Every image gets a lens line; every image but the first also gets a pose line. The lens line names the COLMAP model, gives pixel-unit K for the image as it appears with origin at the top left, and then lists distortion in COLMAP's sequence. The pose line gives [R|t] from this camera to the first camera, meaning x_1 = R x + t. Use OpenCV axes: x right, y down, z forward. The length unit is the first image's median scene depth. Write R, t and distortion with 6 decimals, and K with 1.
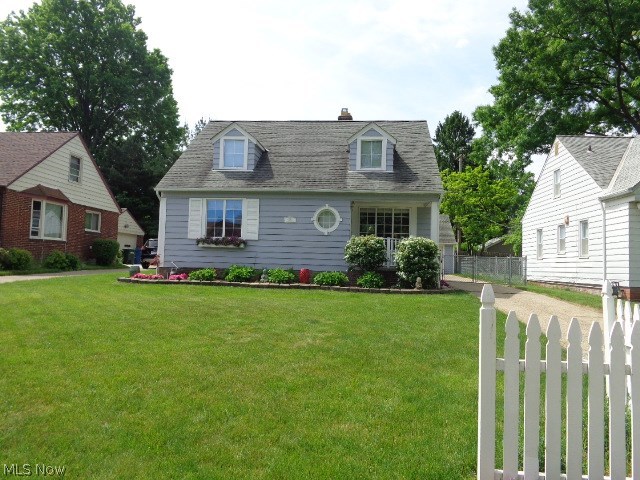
lens RADIAL K [[477.5, 0, 322.7], [0, 477.5, 240.2], [0, 0, 1]] dist [0.002086, -0.000971]
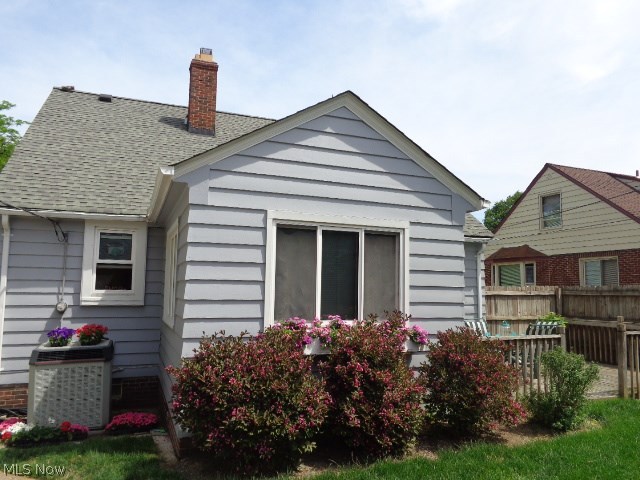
lens RADIAL K [[477.5, 0, 322.7], [0, 477.5, 240.2], [0, 0, 1]] dist [0.002086, -0.000971]
pose [[-0.886665, -0.083492, -0.454812, 0.179528], [-0.012635, 0.987572, -0.156660, 0.026805], [0.462239, -0.133158, -0.876700, 1.703455]]
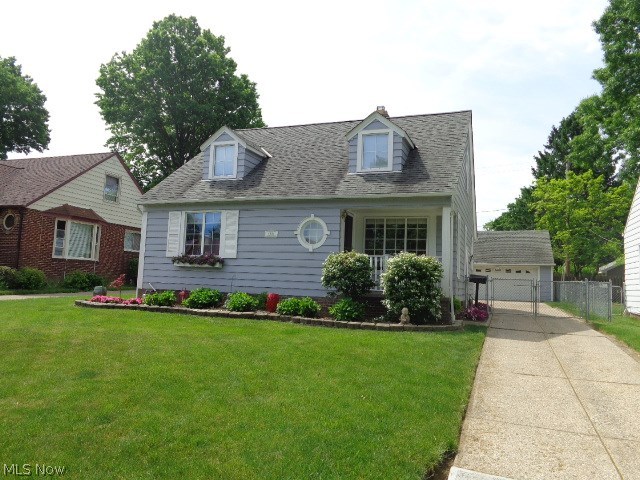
lens RADIAL K [[477.5, 0, 322.7], [0, 477.5, 240.2], [0, 0, 1]] dist [0.002086, -0.000971]
pose [[0.964954, -0.011771, -0.262155, 0.190165], [-0.000731, 0.998869, -0.047541, 0.006268], [0.262418, 0.046067, 0.963854, 0.178064]]
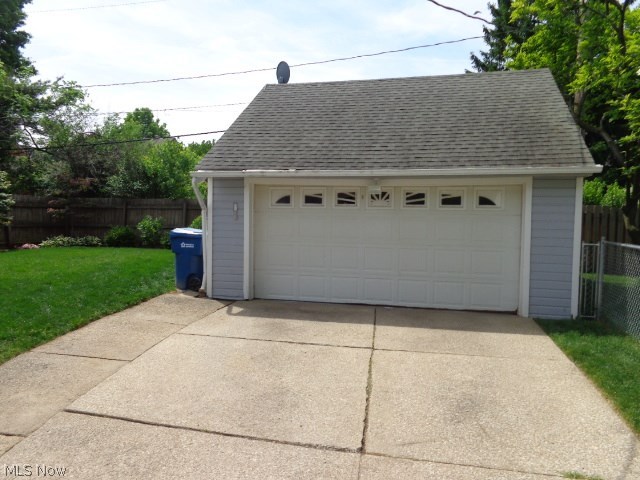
lens RADIAL K [[477.5, 0, 322.7], [0, 477.5, 240.2], [0, 0, 1]] dist [0.002086, -0.000971]
pose [[0.986944, -0.002649, -0.161044, 0.340996], [0.017004, 0.995991, 0.087822, 0.028145], [0.160165, -0.089414, 0.983032, 1.329585]]
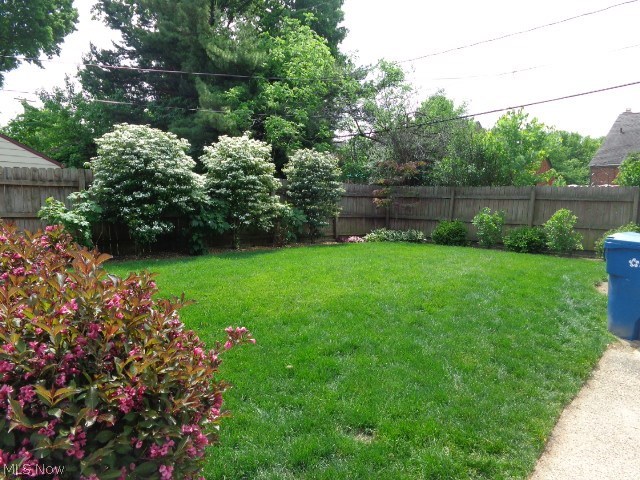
lens RADIAL K [[477.5, 0, 322.7], [0, 477.5, 240.2], [0, 0, 1]] dist [0.002086, -0.000971]
pose [[0.751261, 0.047381, -0.658302, 0.190377], [0.022322, 0.995025, 0.097090, 0.028987], [0.659628, -0.087635, 0.746466, 1.442200]]
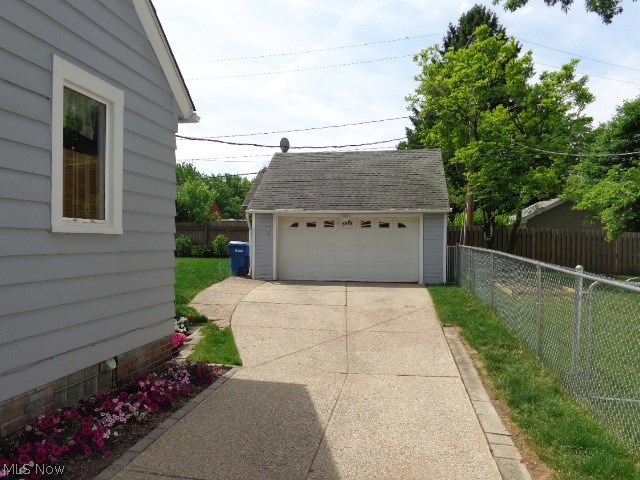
lens RADIAL K [[477.5, 0, 322.7], [0, 477.5, 240.2], [0, 0, 1]] dist [0.002086, -0.000971]
pose [[0.997278, -0.016202, -0.071936, 0.339315], [0.019861, 0.998529, 0.050446, 0.016019], [0.071013, -0.051737, 0.996133, 0.986729]]
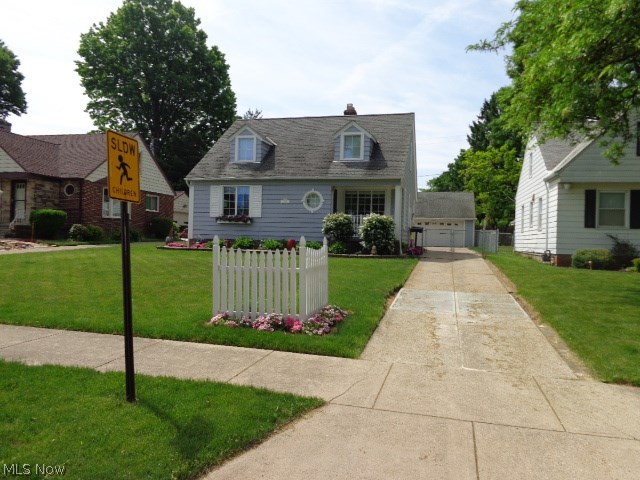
lens RADIAL K [[477.5, 0, 322.7], [0, 477.5, 240.2], [0, 0, 1]] dist [0.002086, -0.000971]
pose [[0.987550, 0.000169, -0.157308, 0.185786], [0.007506, 0.998810, 0.048189, 0.000138], [0.157129, -0.048769, 0.986373, -0.197047]]
